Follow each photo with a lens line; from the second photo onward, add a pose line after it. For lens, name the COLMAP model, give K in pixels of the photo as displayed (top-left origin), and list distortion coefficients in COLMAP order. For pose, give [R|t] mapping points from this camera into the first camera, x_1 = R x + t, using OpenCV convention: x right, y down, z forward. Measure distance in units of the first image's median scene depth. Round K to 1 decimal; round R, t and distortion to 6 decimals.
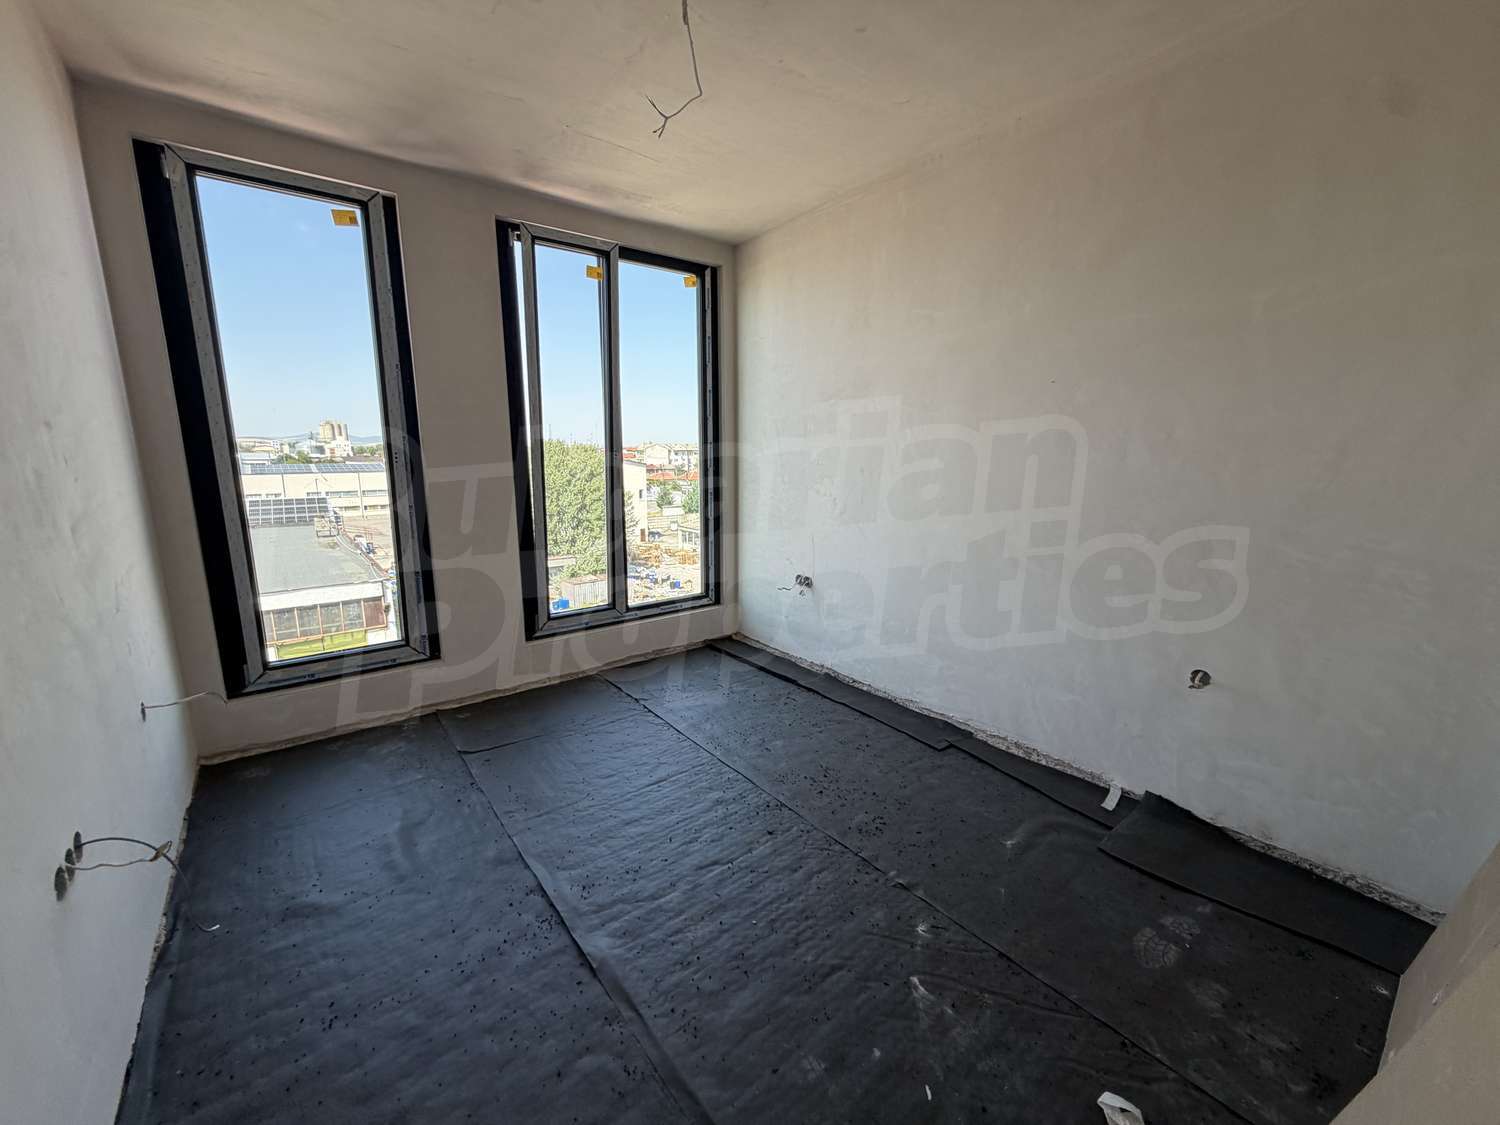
lens RADIAL K [[596.9, 0, 756.1], [0, 596.9, 570.1], [0, 0, 1]] dist [0.001287, 0.000448]
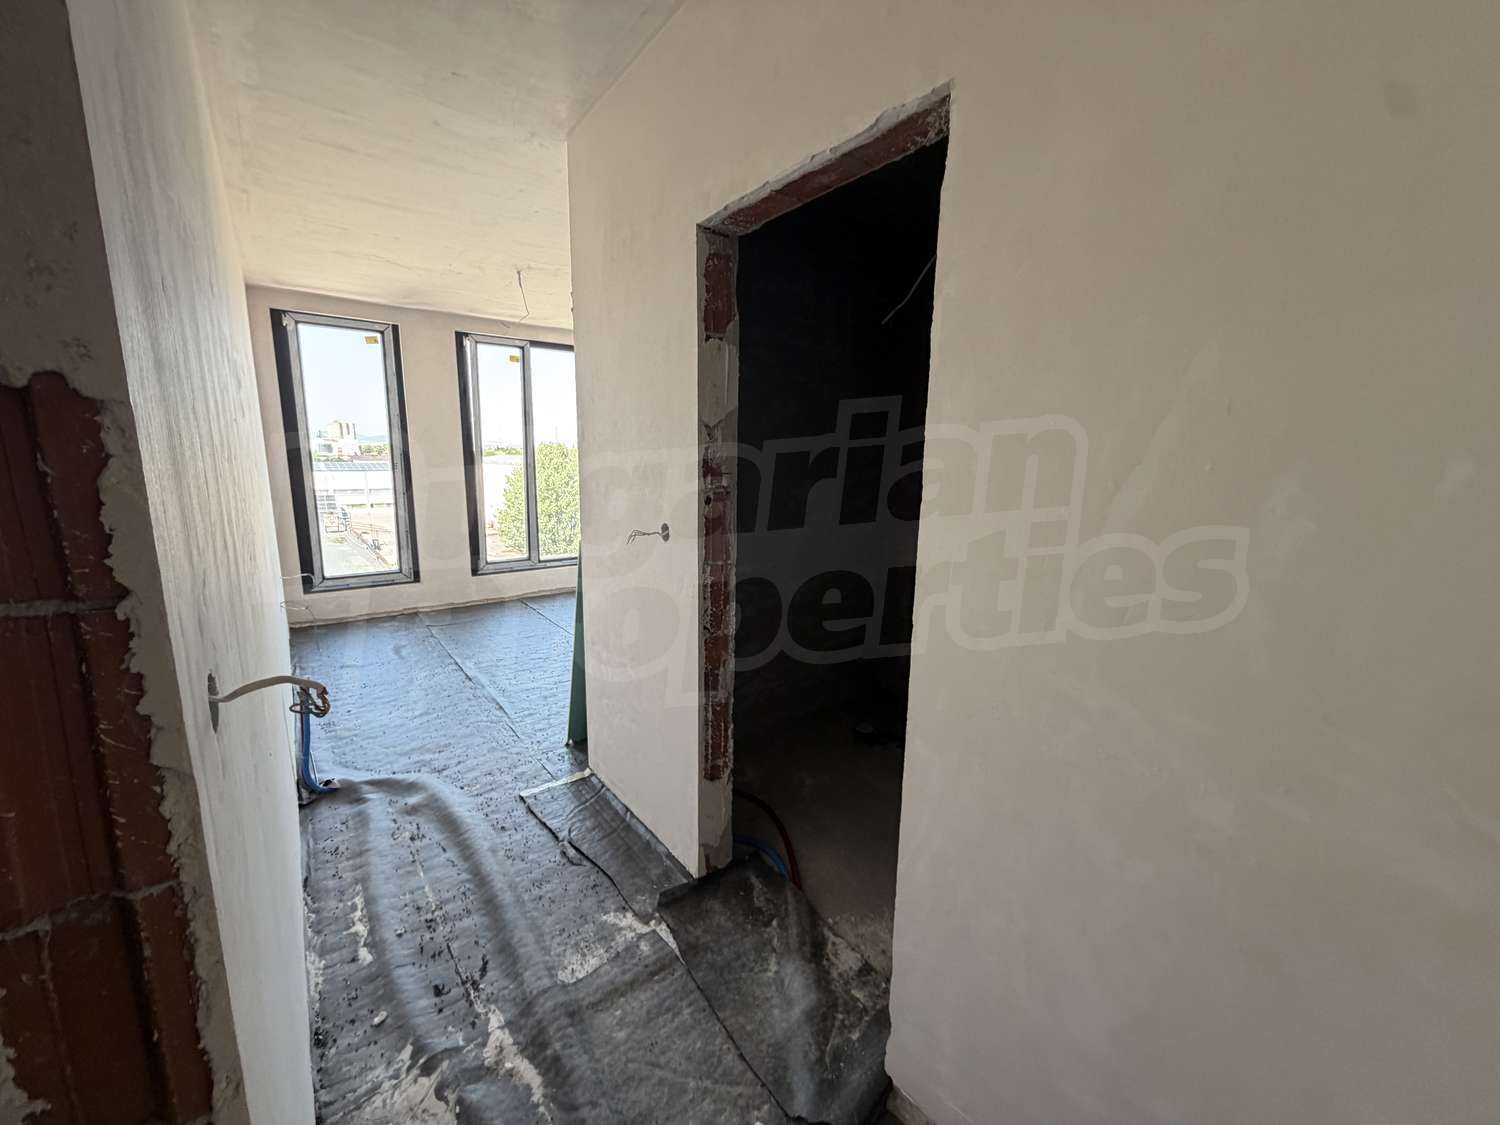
lens RADIAL K [[604.7, 0, 744.4], [0, 604.7, 555.3], [0, 0, 1]] dist [-0.000652, -0.000045]
pose [[0.999674, 0.005466, -0.024941, 0.423642], [-0.006076, 0.999683, -0.024446, 0.101566], [0.024799, 0.024589, 0.999390, -0.677127]]
